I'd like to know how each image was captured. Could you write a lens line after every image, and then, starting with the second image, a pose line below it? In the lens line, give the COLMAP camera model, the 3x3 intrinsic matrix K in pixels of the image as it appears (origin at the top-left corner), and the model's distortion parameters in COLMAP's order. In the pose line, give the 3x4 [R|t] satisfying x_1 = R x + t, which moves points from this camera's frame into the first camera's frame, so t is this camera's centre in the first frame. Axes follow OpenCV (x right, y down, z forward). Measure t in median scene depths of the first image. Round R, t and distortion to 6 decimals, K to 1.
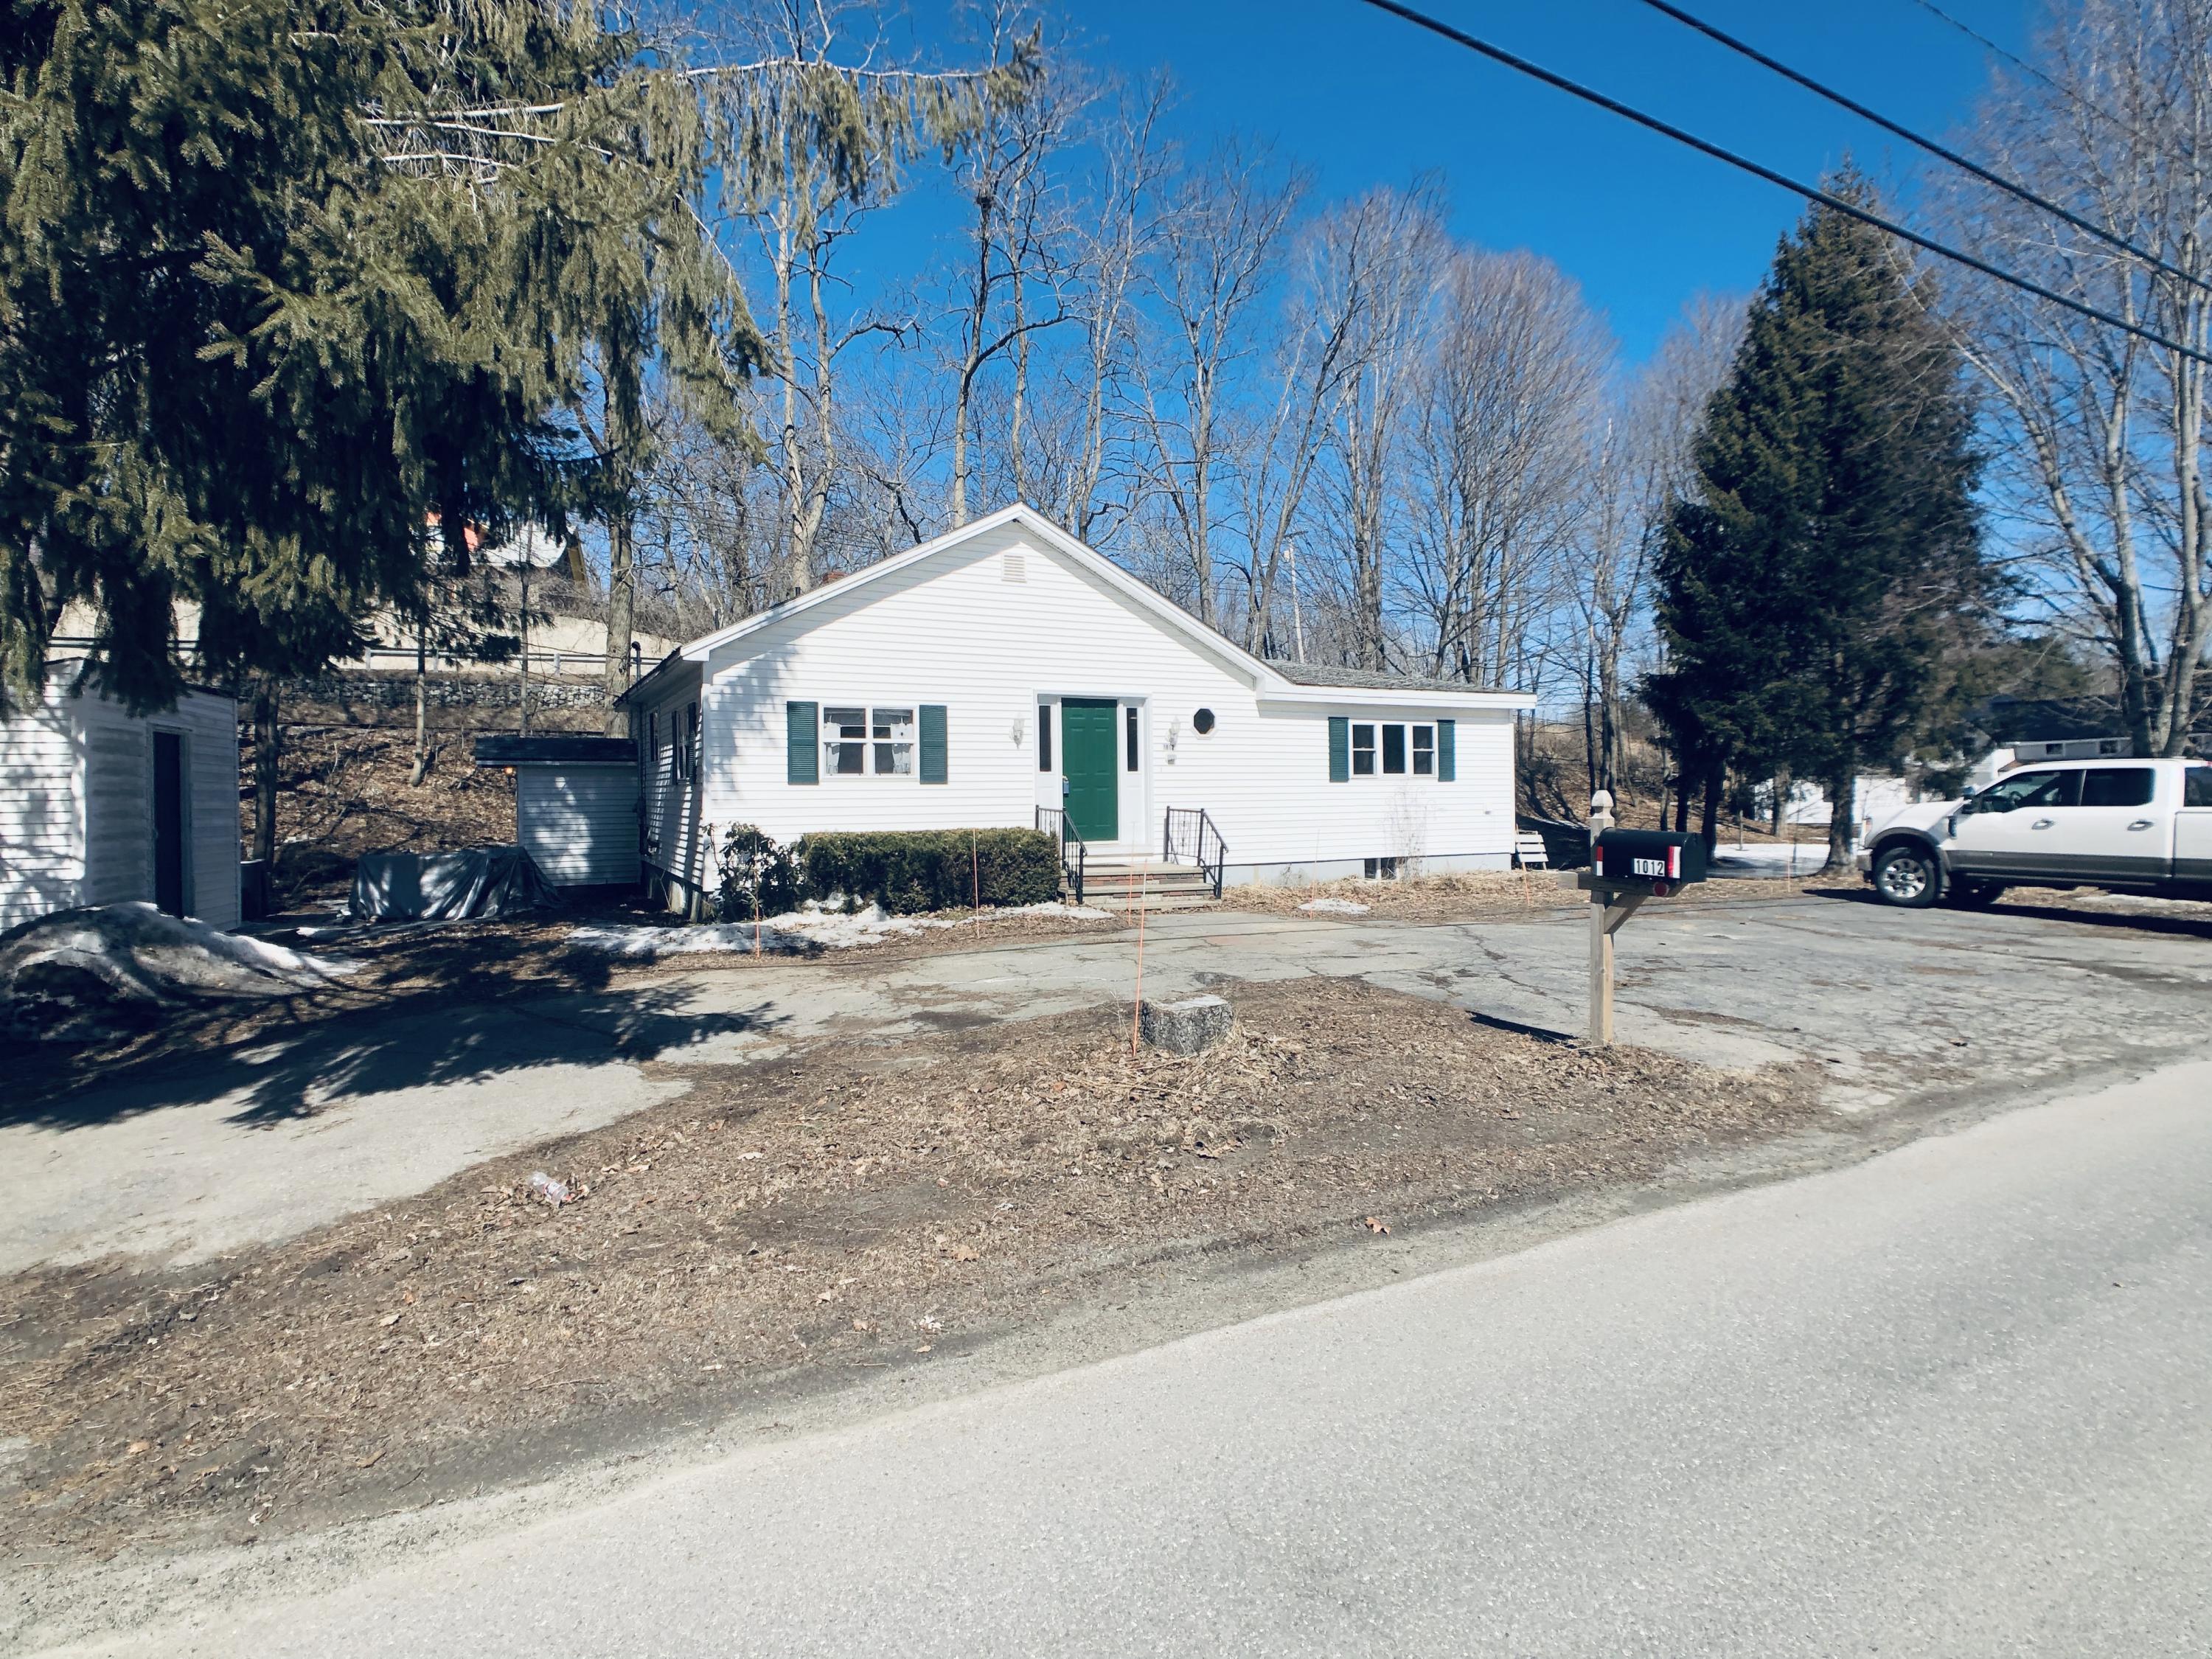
lens RADIAL K [[1169.8, 0, 1120.8], [0, 1169.8, 813.2], [0, 0, 1]] dist [-0.023050, 0.000577]
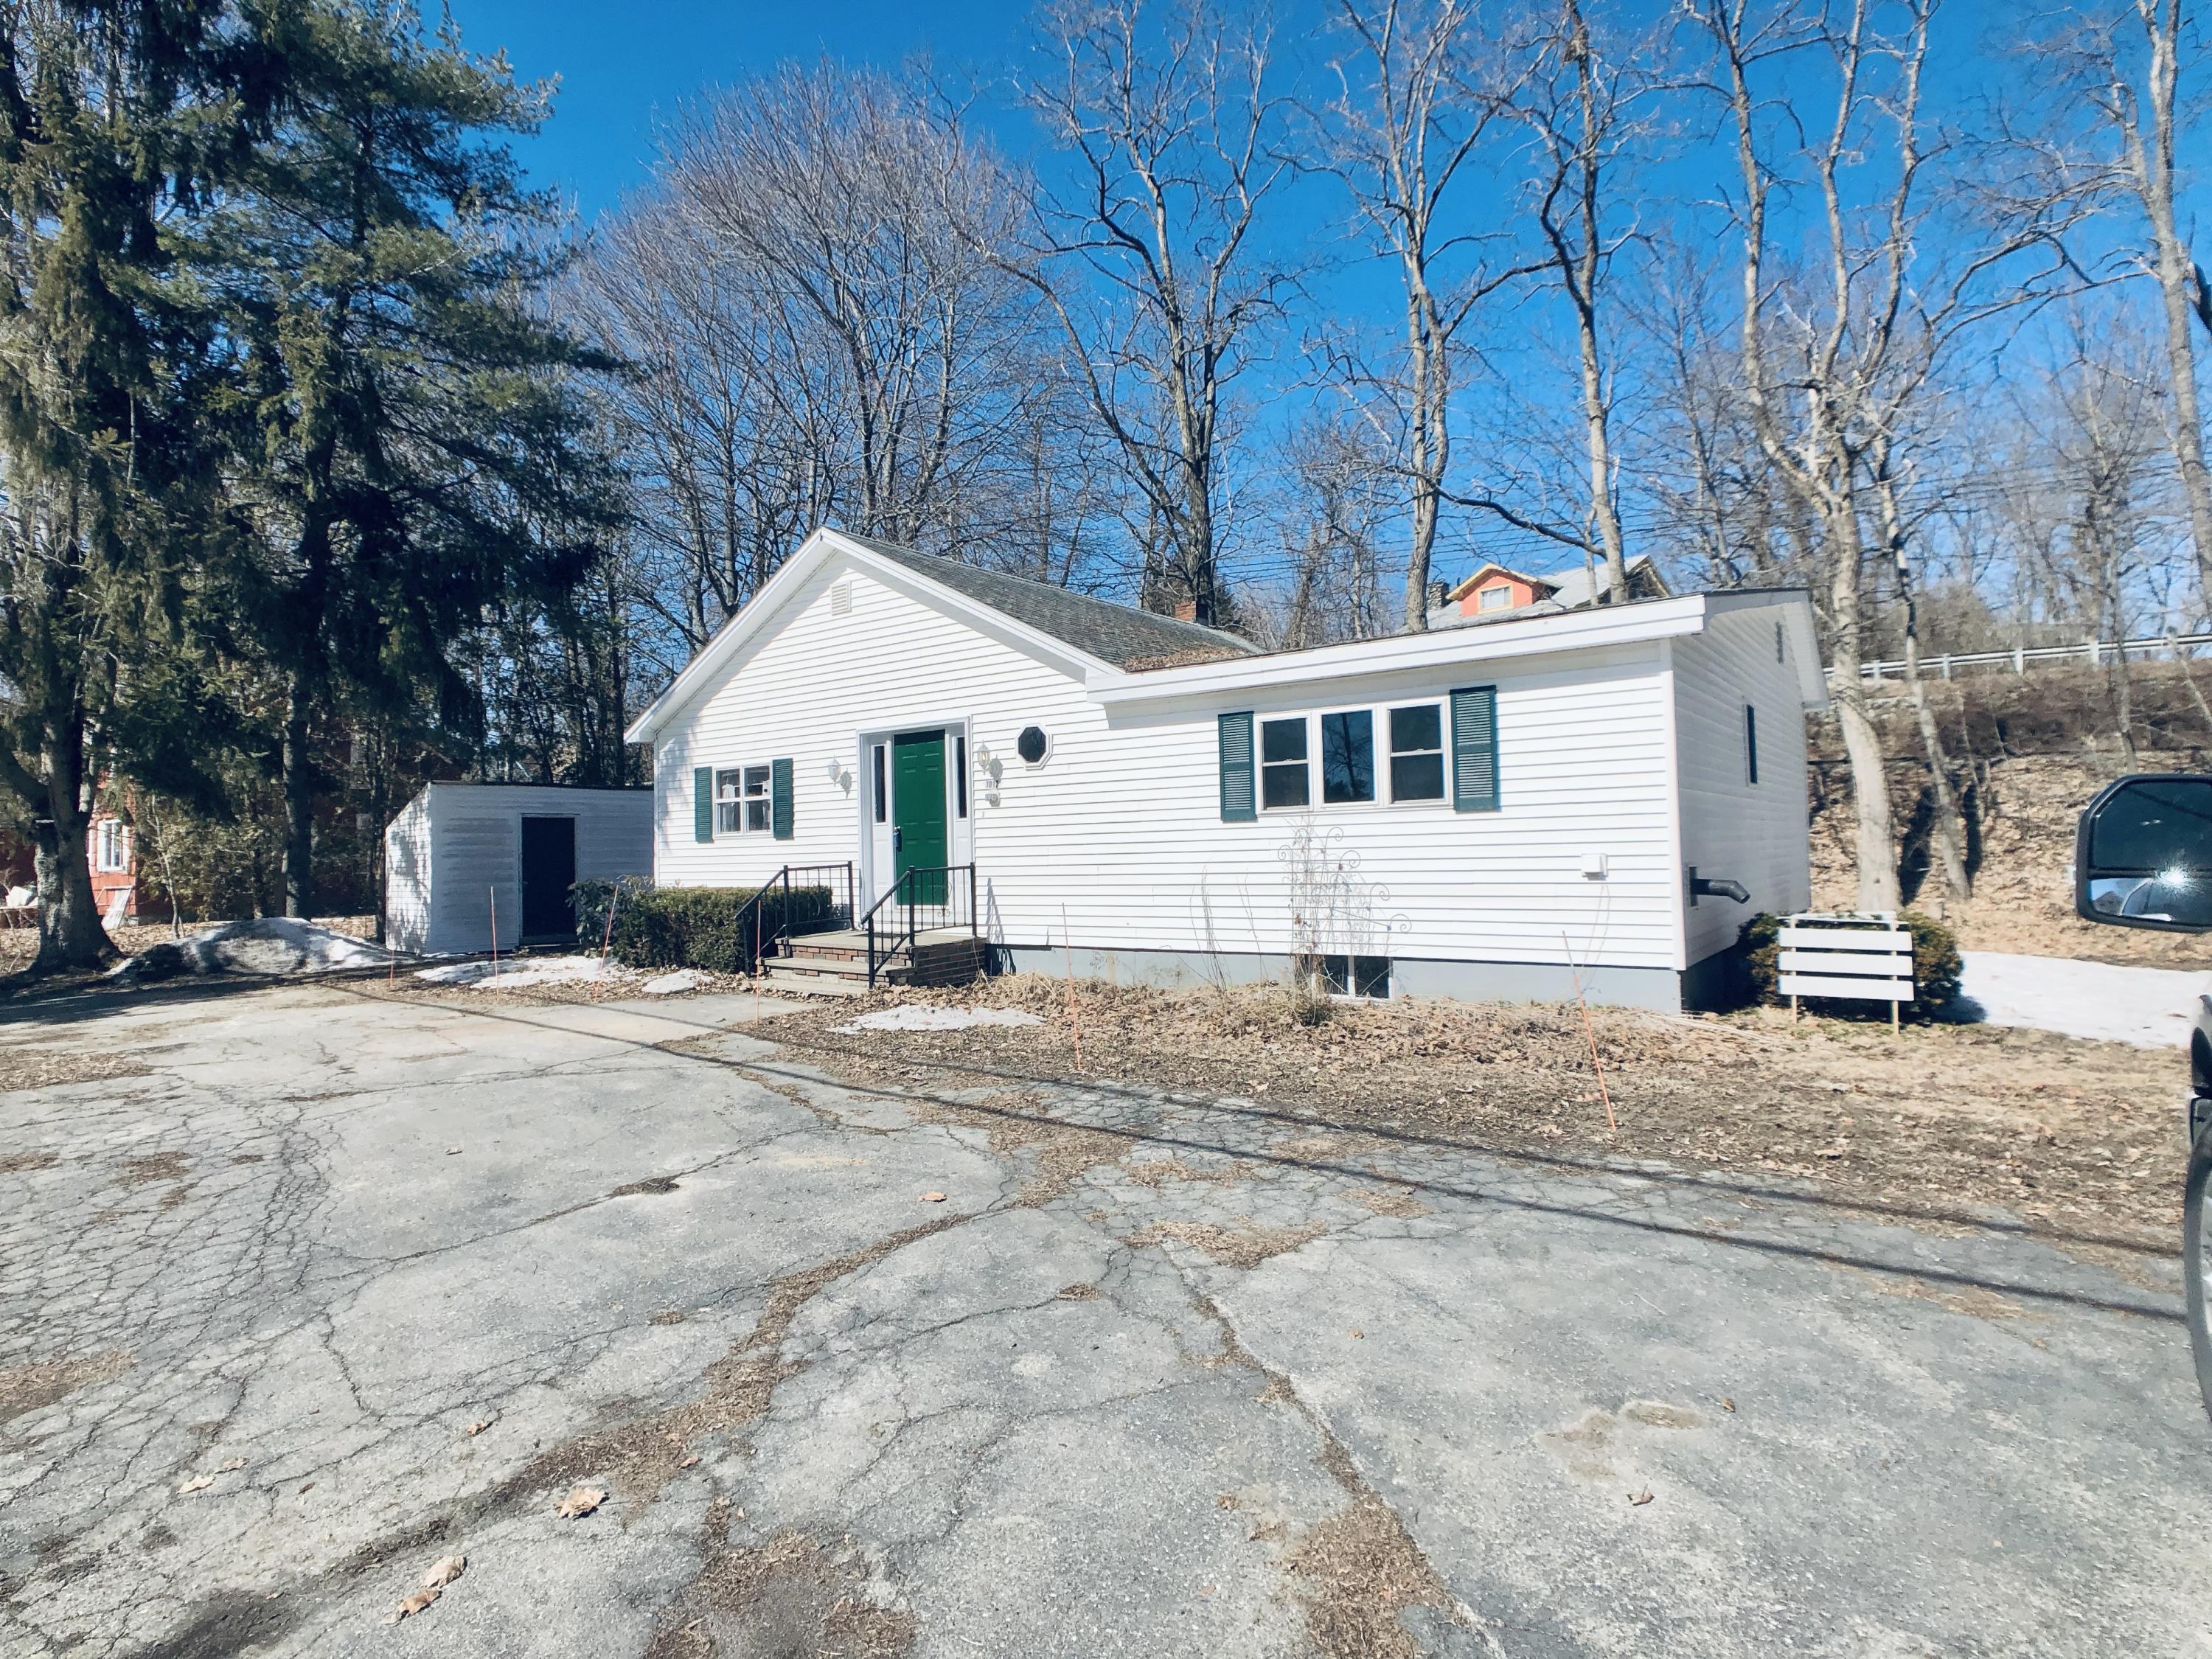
lens RADIAL K [[1169.8, 0, 1110.1], [0, 1169.8, 828.6], [0, 0, 1]] dist [-0.023050, 0.000577]
pose [[0.431400, -0.022644, -0.901876, 0.797082], [-0.000835, 0.999674, -0.025499, -0.009229], [0.902160, 0.011754, 0.431241, 0.789560]]
